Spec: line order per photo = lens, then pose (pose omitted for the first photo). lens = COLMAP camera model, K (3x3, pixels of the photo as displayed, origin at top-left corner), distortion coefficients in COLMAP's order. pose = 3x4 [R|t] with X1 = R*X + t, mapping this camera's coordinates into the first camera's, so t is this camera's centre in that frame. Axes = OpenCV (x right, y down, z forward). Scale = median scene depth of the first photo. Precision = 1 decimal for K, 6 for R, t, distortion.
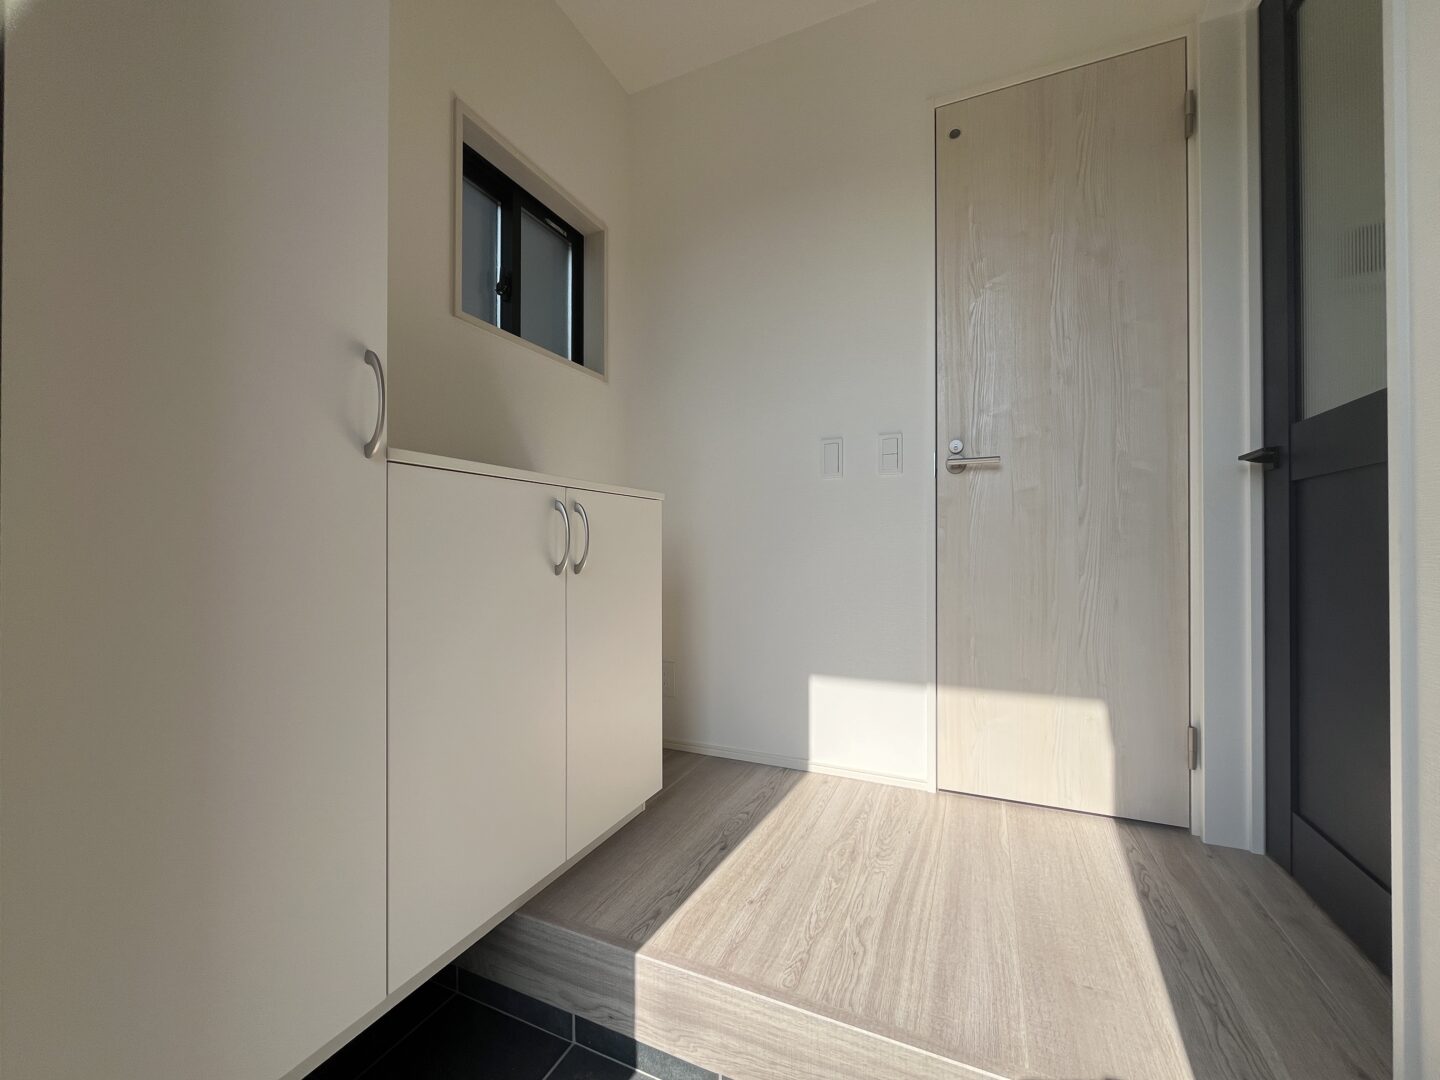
lens RADIAL K [[582.5, 0, 716.7], [0, 582.5, 542.3], [0, 0, 1]] dist [-0.002950, 0.000573]
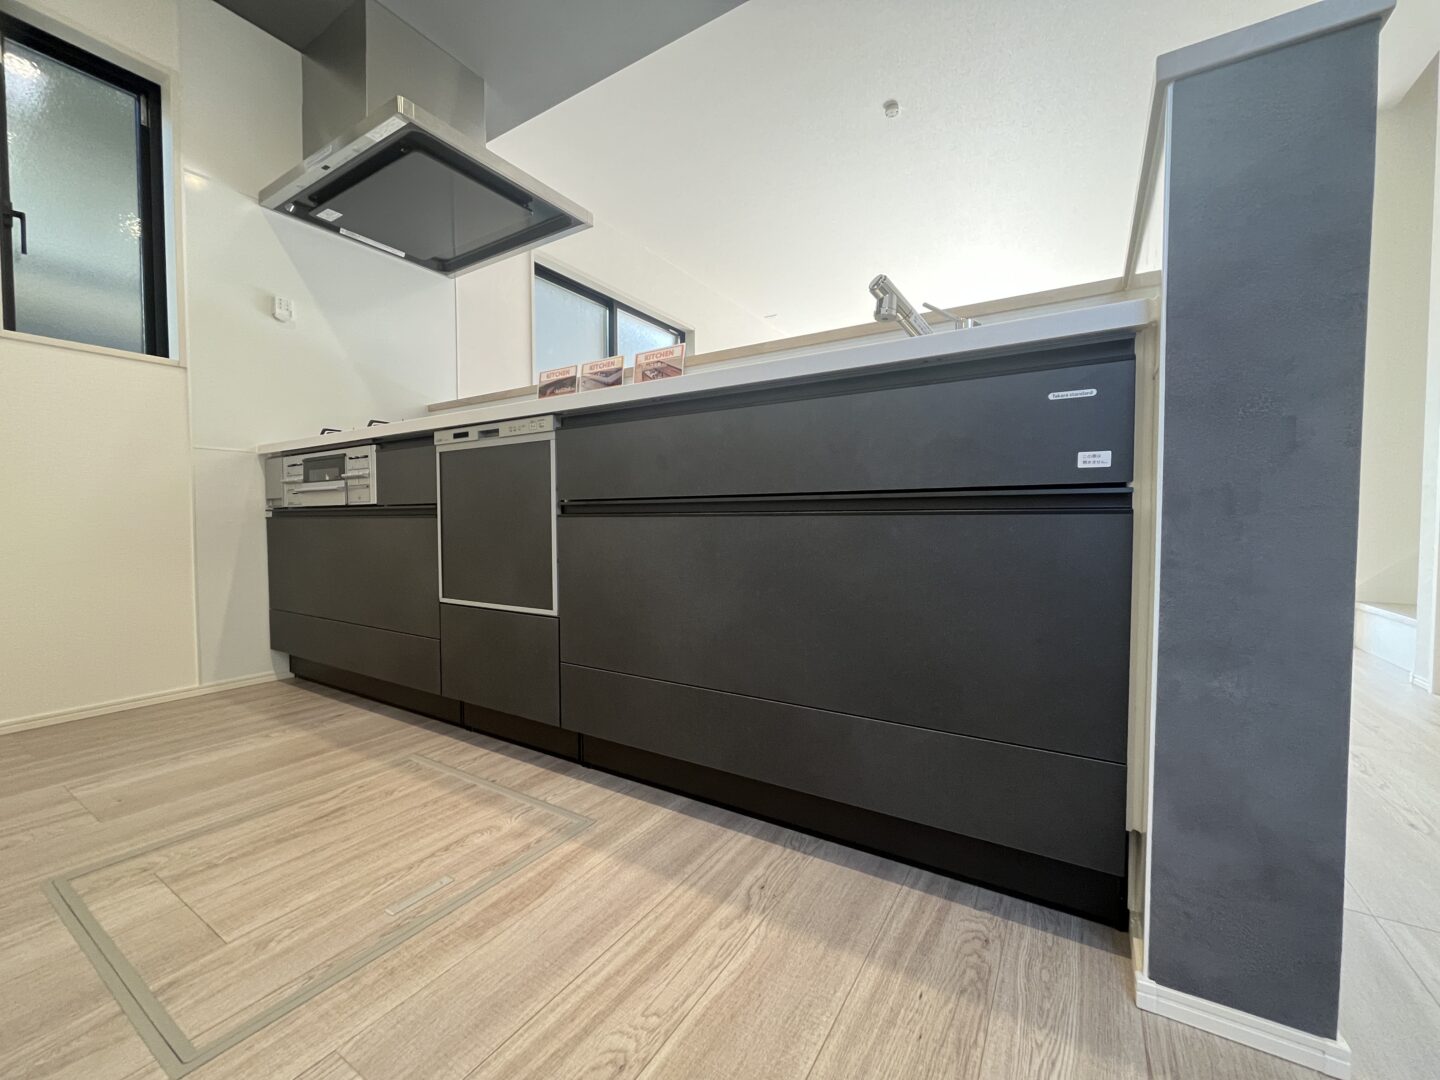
lens RADIAL K [[582.5, 0, 715.6], [0, 582.5, 540.7], [0, 0, 1]] dist [-0.002950, 0.000573]
pose [[-0.990602, -0.001608, 0.136766, 0.141239], [0.002332, 0.999587, 0.028638, 0.111119], [-0.136755, 0.028688, -0.990189, 1.422342]]
